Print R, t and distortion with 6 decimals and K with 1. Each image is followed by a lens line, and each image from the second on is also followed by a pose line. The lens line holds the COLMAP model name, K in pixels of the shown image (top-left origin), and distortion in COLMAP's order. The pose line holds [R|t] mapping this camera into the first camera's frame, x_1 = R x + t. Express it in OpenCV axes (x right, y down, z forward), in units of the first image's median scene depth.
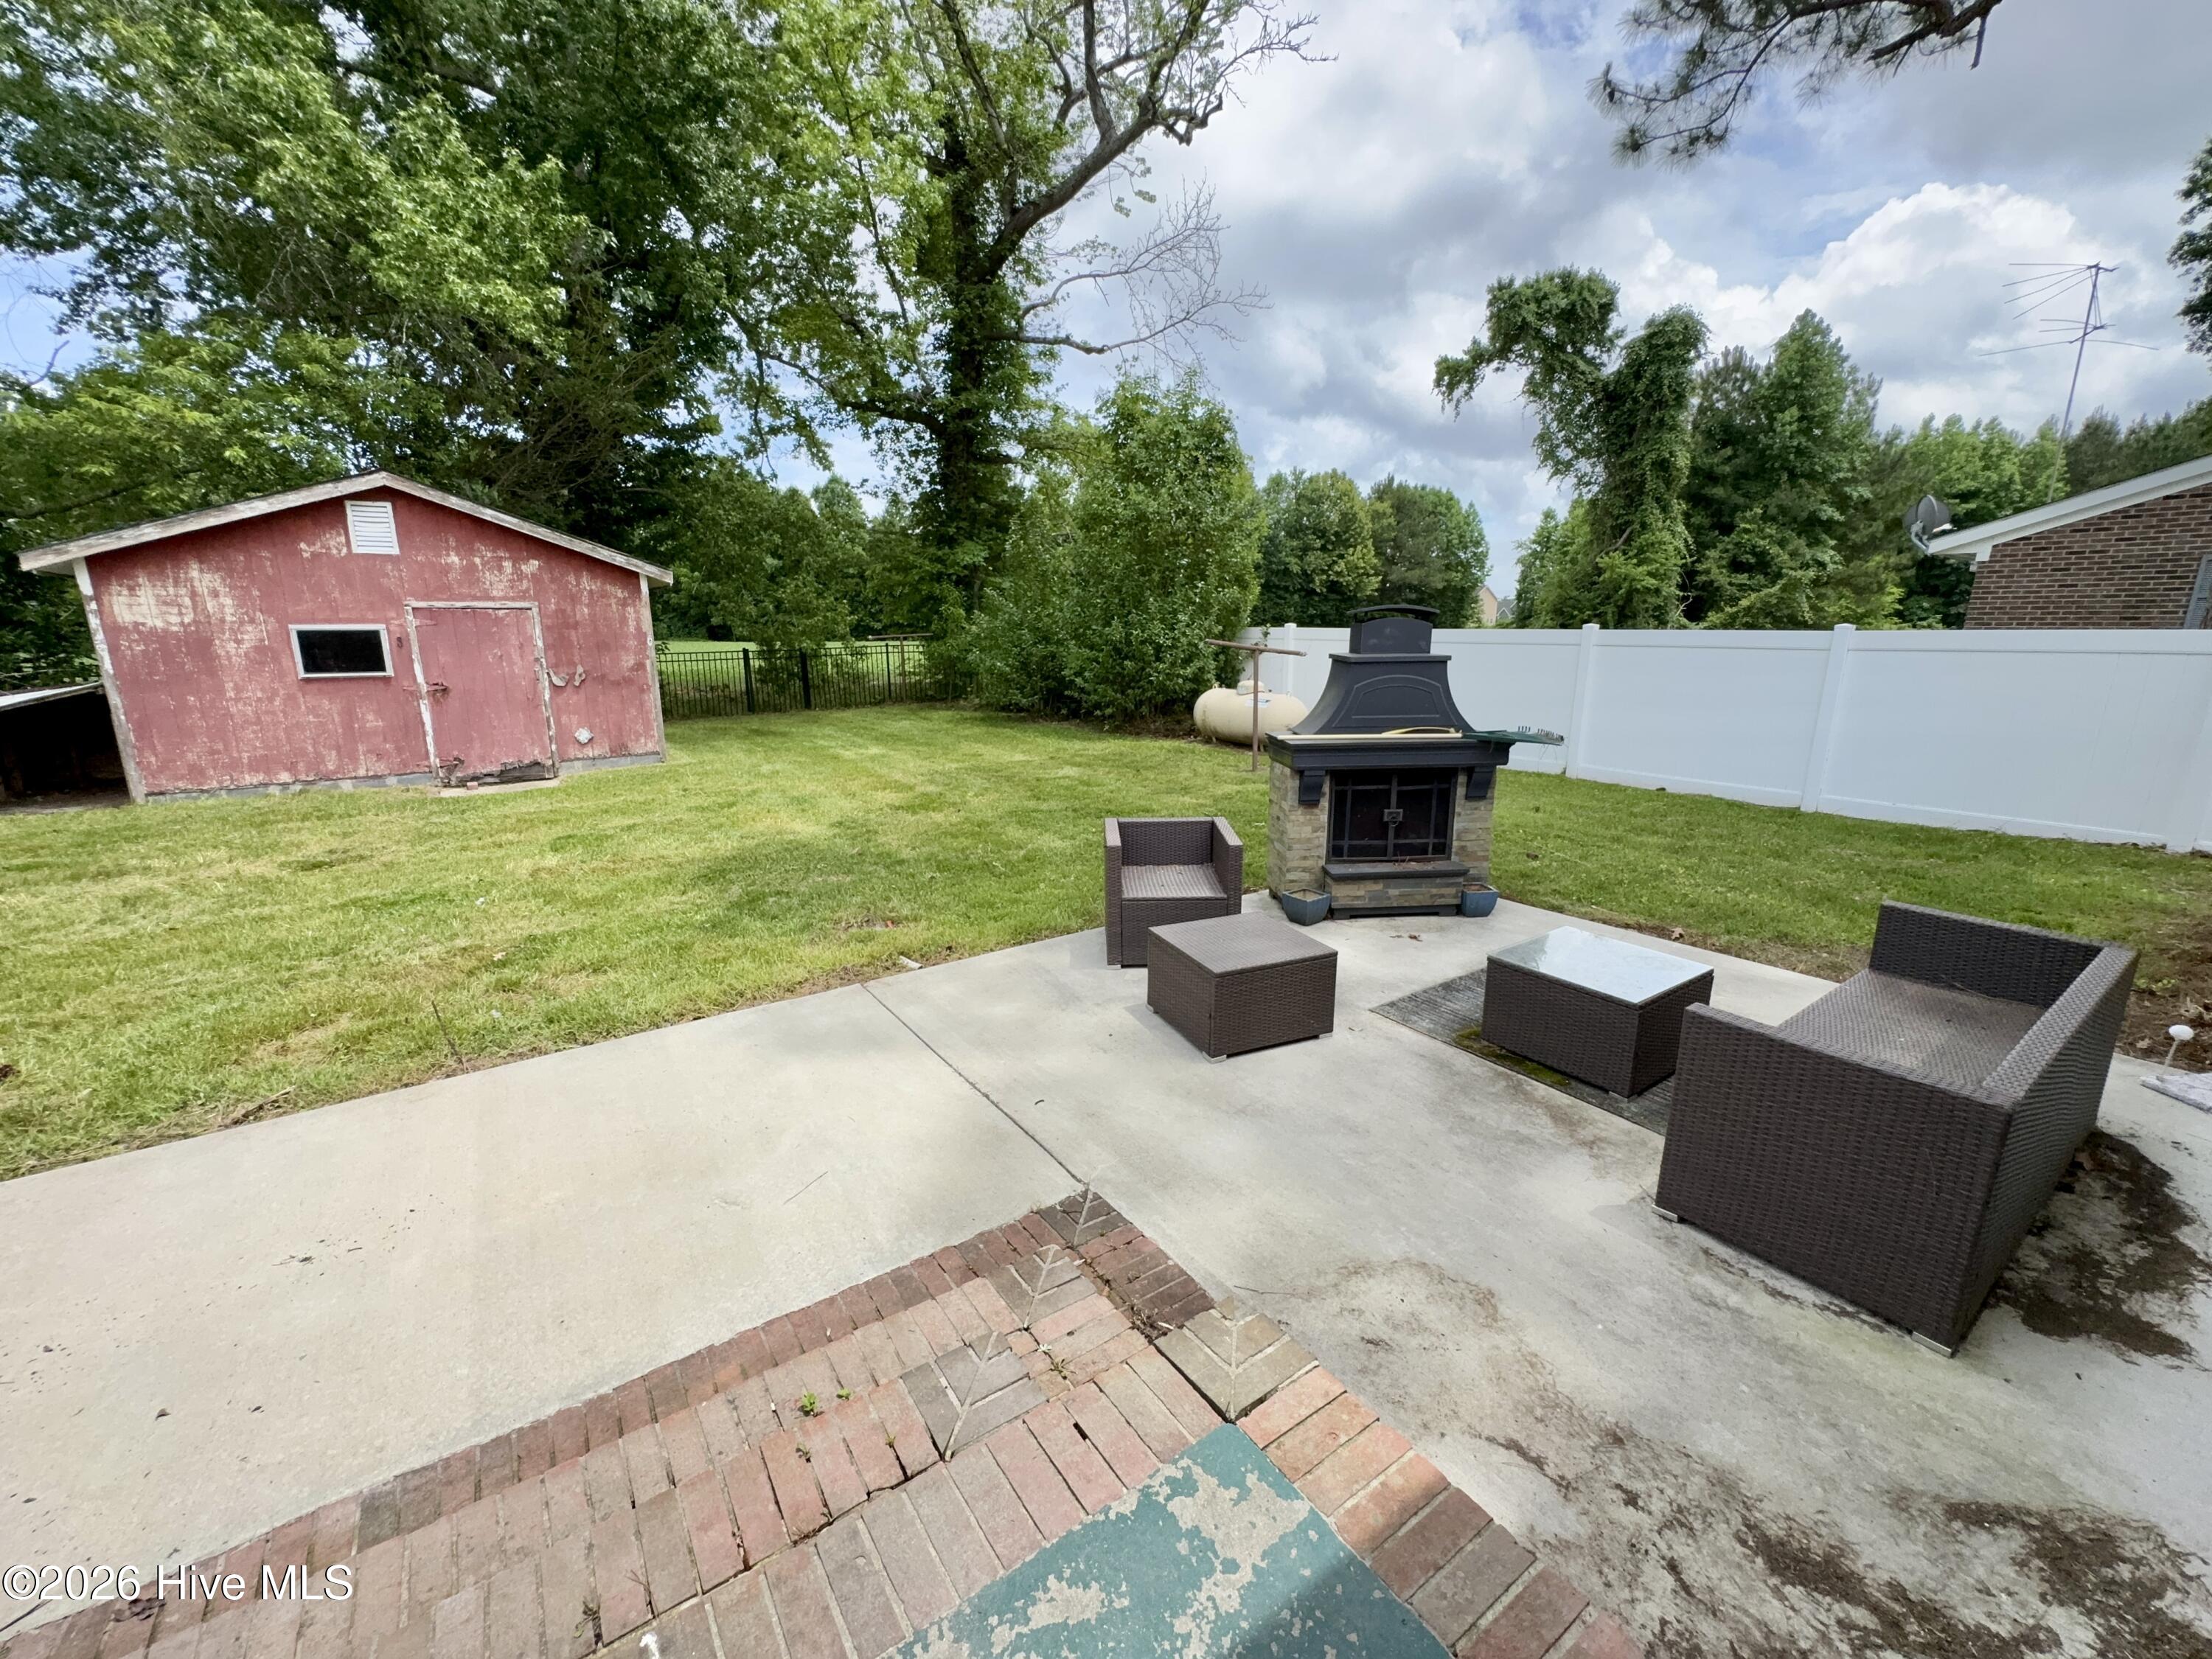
lens RADIAL K [[889.4, 0, 1104.5], [0, 889.4, 826.0], [0, 0, 1]] dist [-0.002549, -0.000096]
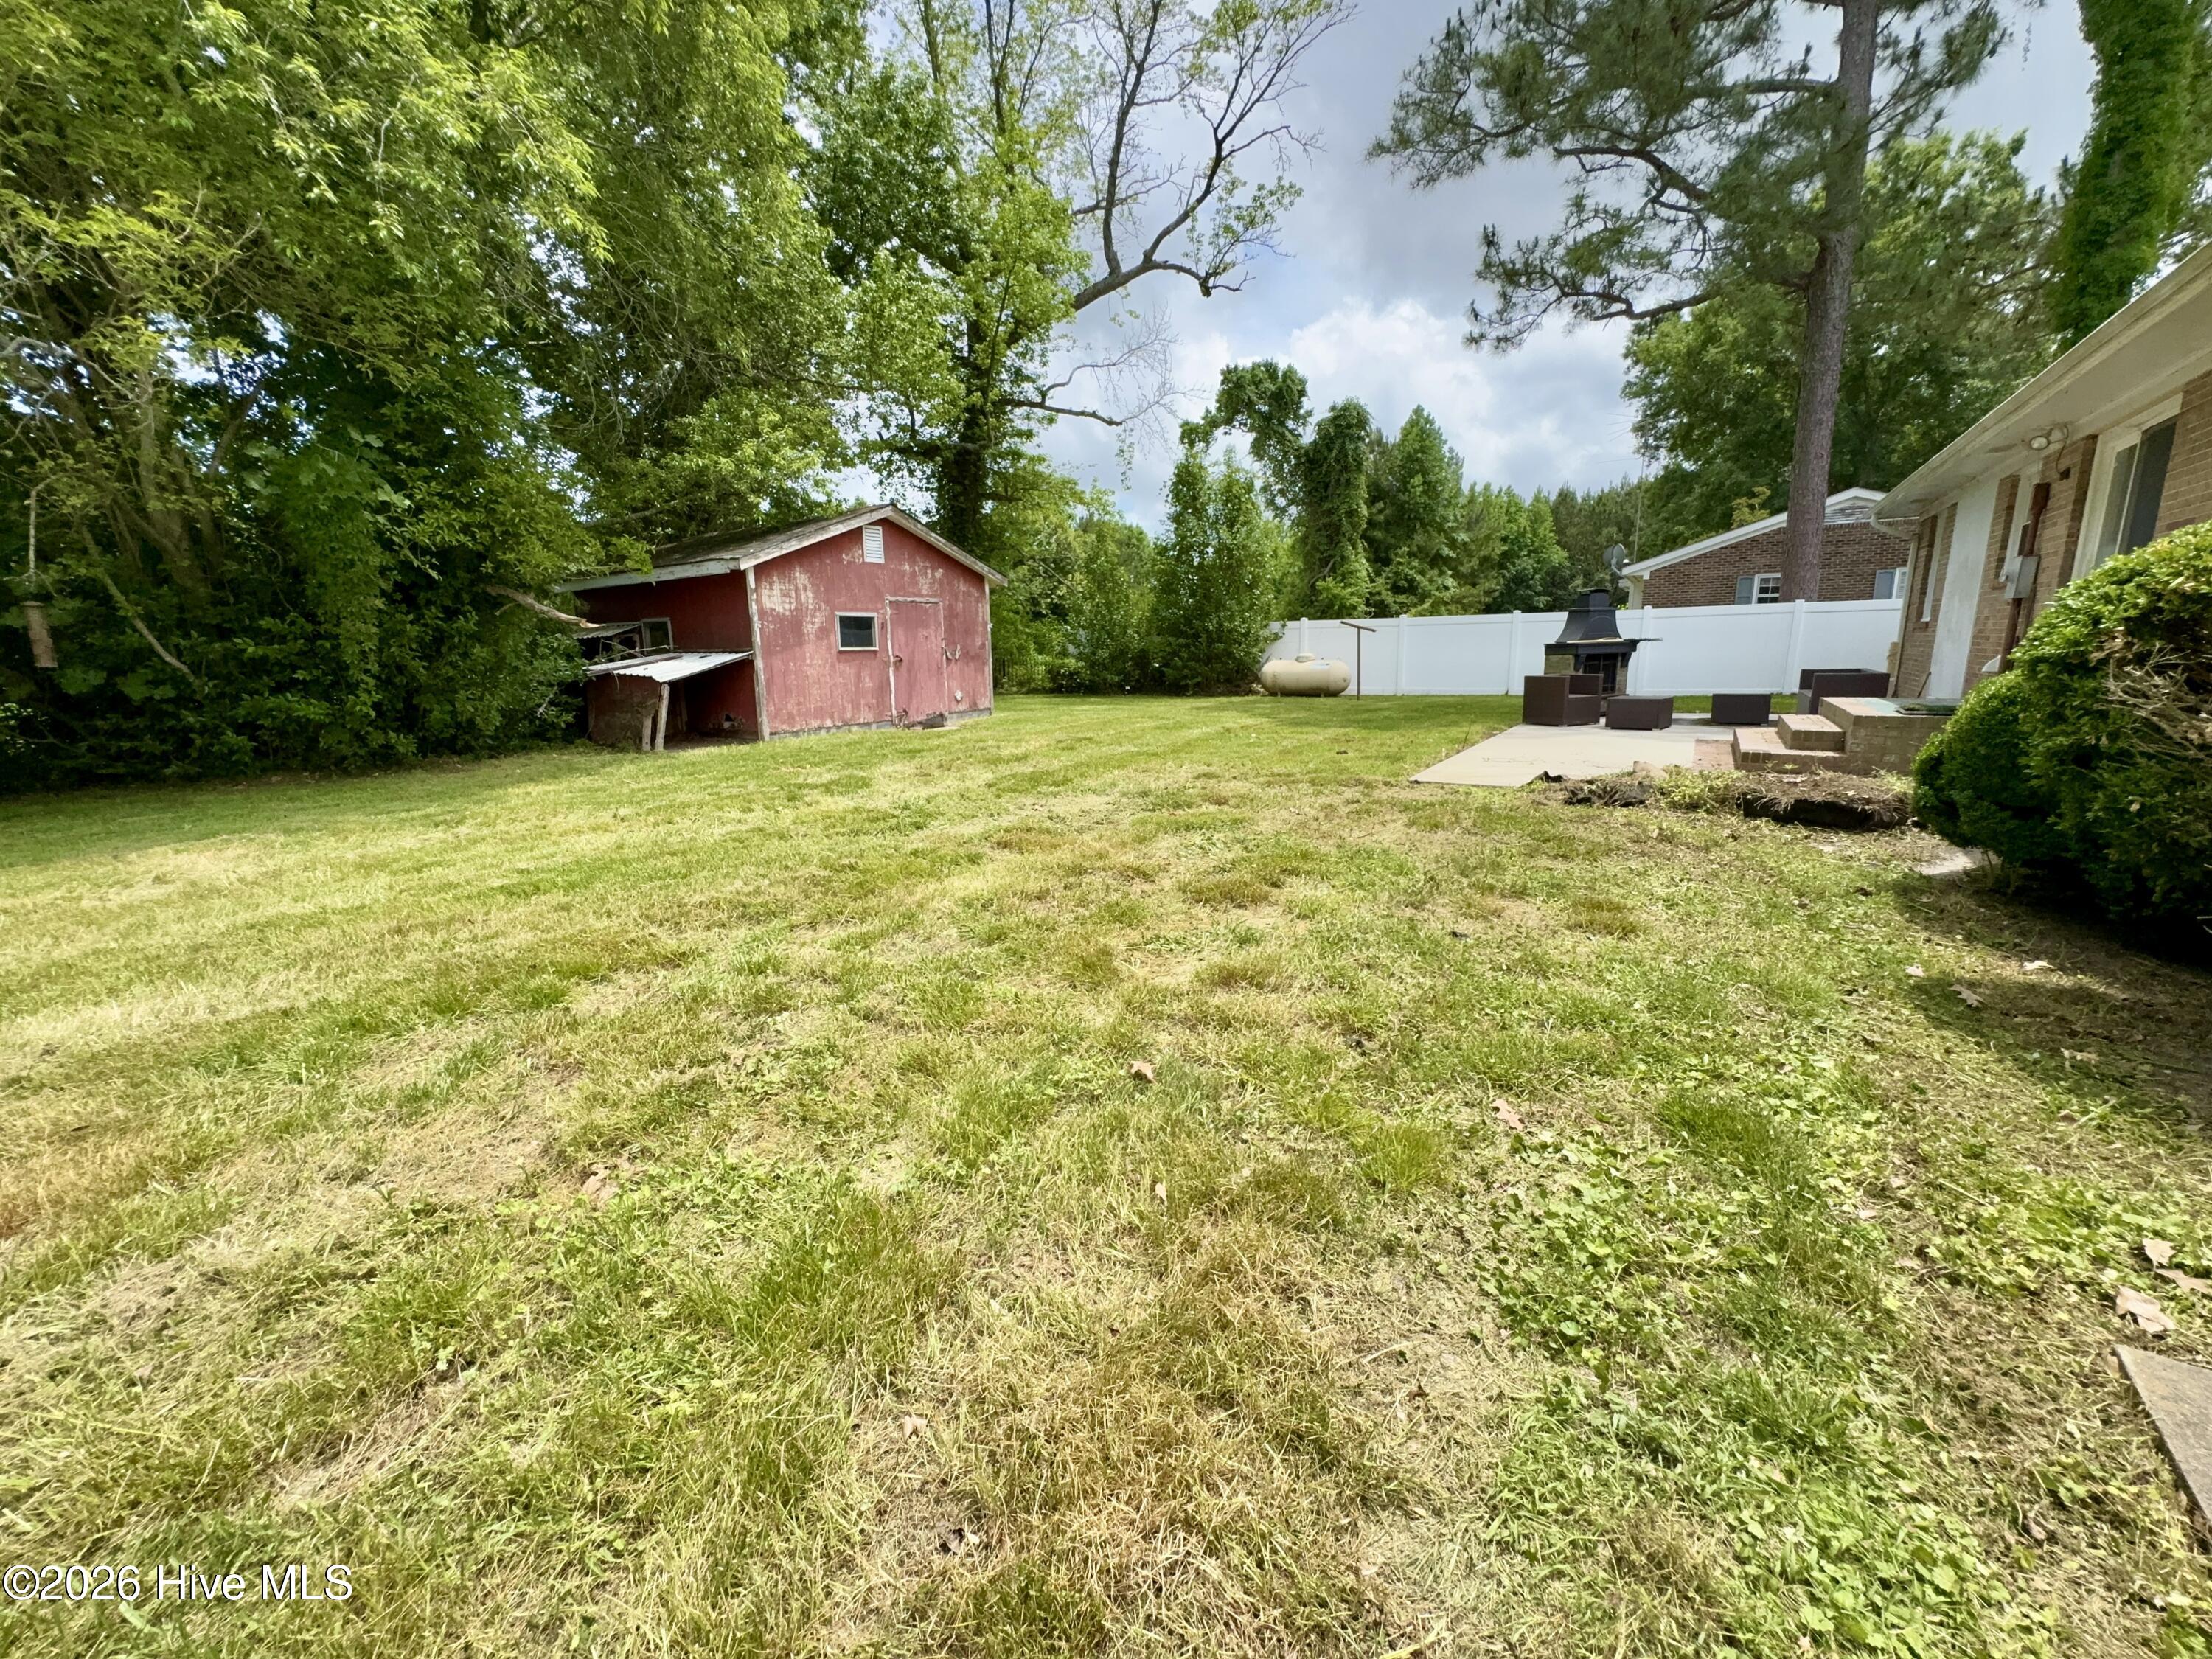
lens RADIAL K [[889.4, 0, 1104.5], [0, 889.4, 826.0], [0, 0, 1]] dist [-0.002549, -0.000096]
pose [[0.929810, -0.091234, 0.356553, -0.228692], [0.101300, 0.994809, -0.009620, 0.035469], [-0.353824, 0.045063, 0.934226, -0.094836]]
